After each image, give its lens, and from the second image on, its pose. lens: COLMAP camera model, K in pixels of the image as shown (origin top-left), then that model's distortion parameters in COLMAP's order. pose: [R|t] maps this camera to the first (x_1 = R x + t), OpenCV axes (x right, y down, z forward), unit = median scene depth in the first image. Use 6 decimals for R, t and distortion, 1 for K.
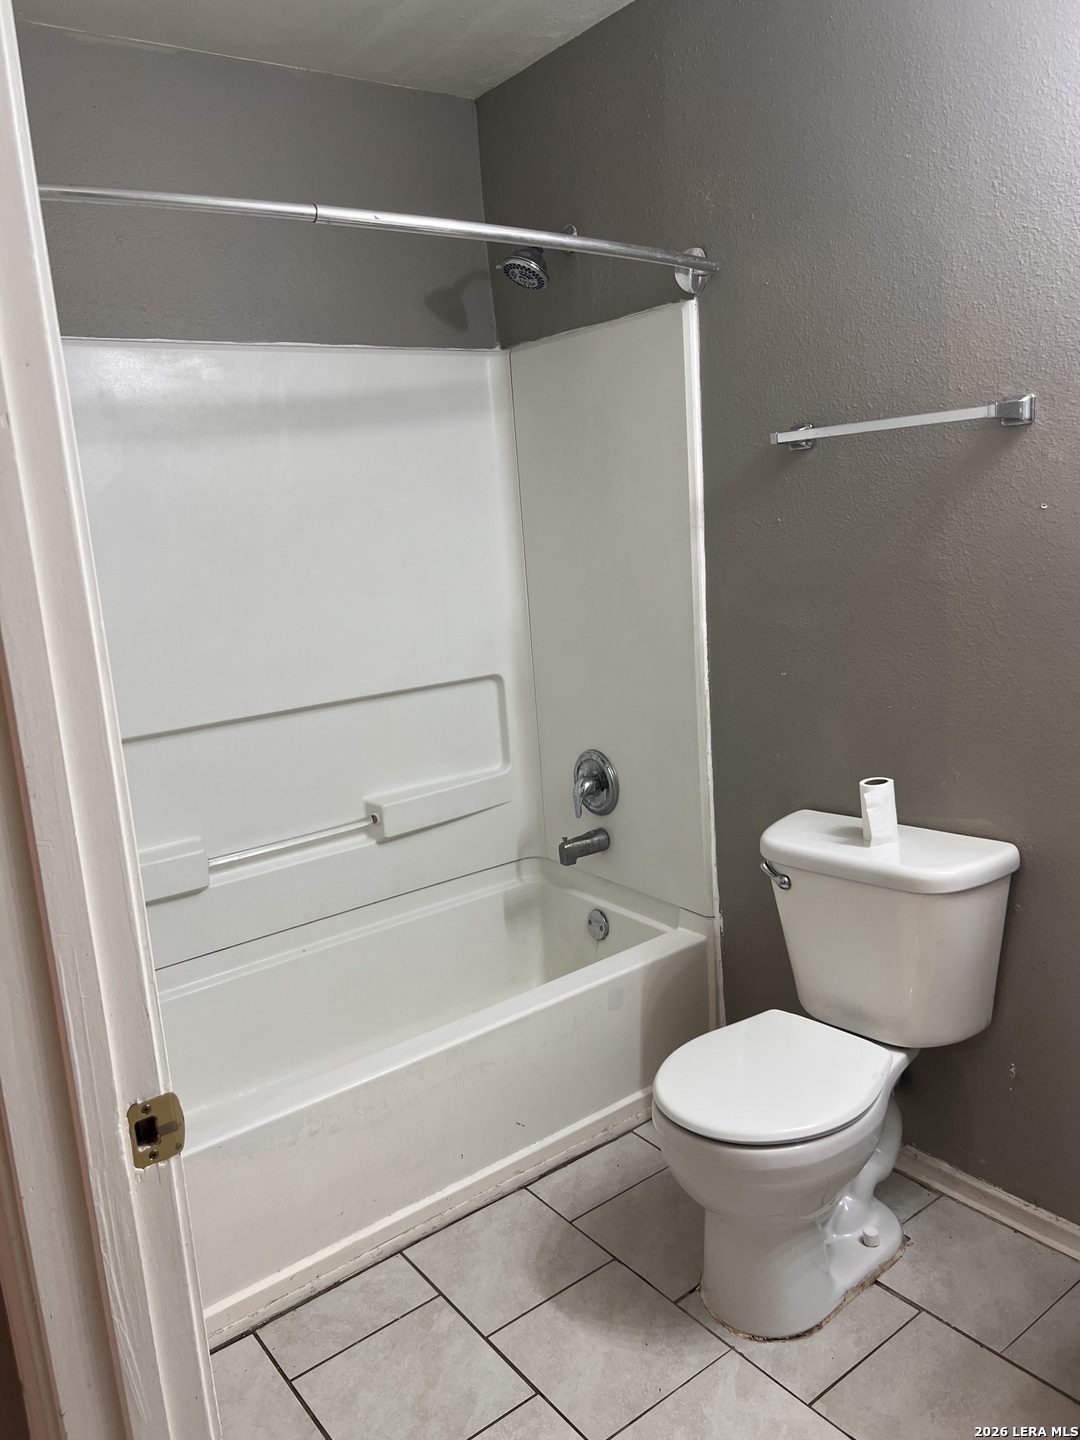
lens RADIAL K [[1082.5, 0, 548.0], [0, 1082.5, 711.7], [0, 0, 1]] dist [0.056148, -0.068379]
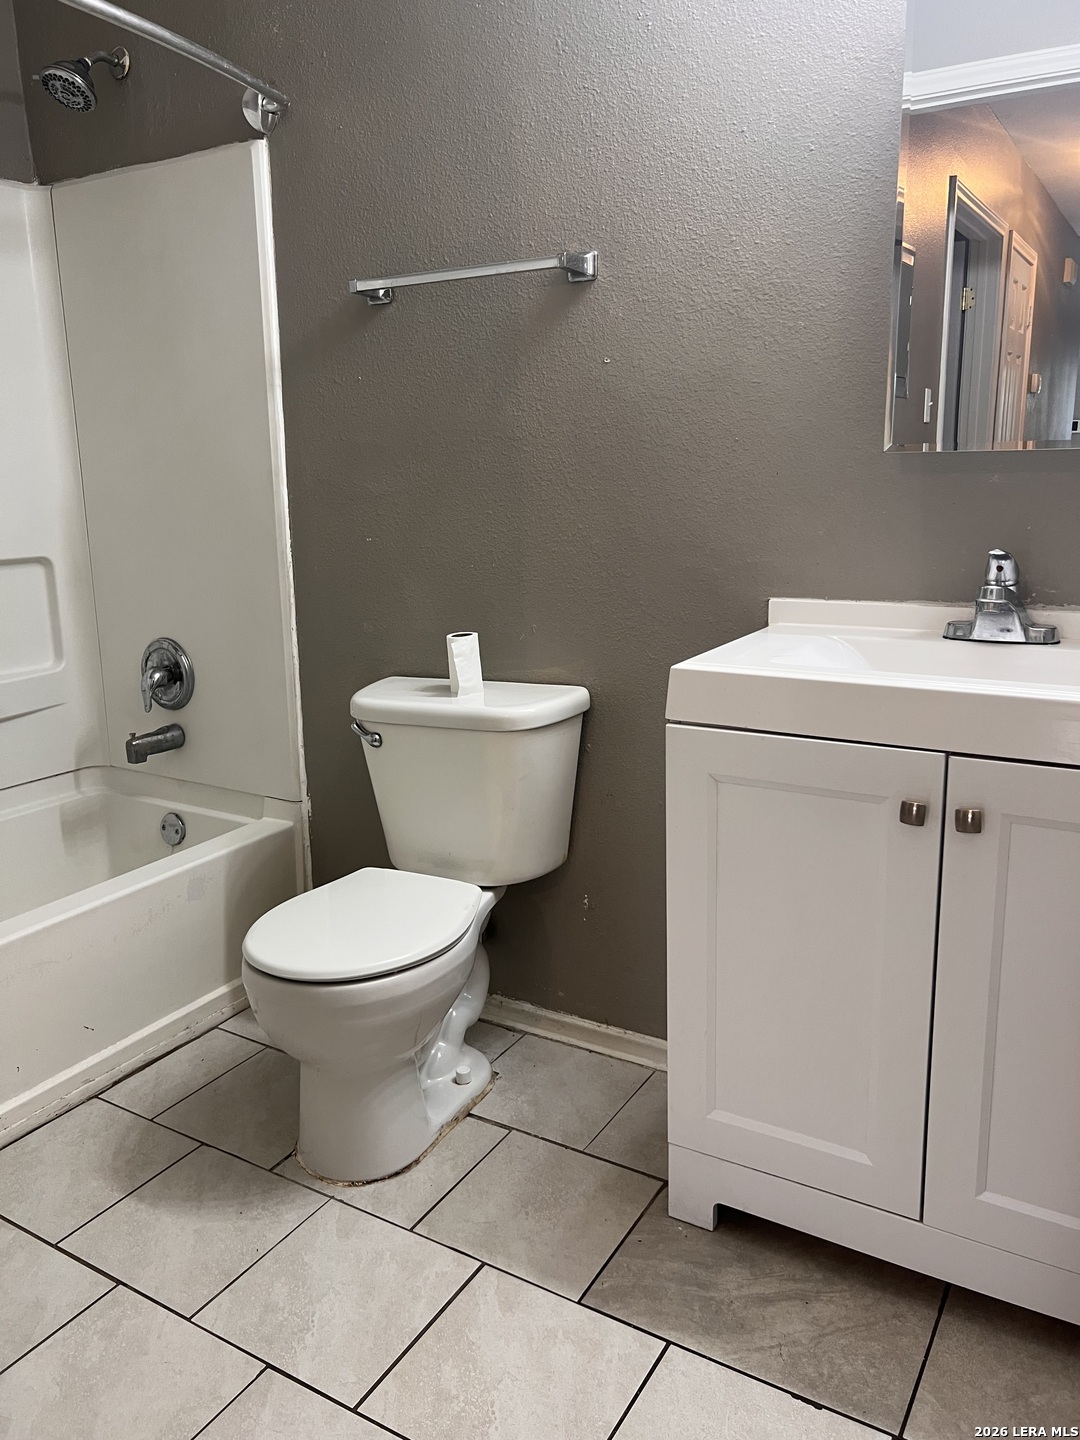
lens RADIAL K [[1082.5, 0, 543.0], [0, 1082.5, 713.3], [0, 0, 1]] dist [0.056148, -0.068379]
pose [[0.926534, -0.023914, 0.375450, -0.011278], [0.018076, 0.999655, 0.019065, 0.115824], [-0.375776, -0.010877, 0.926647, 0.024949]]
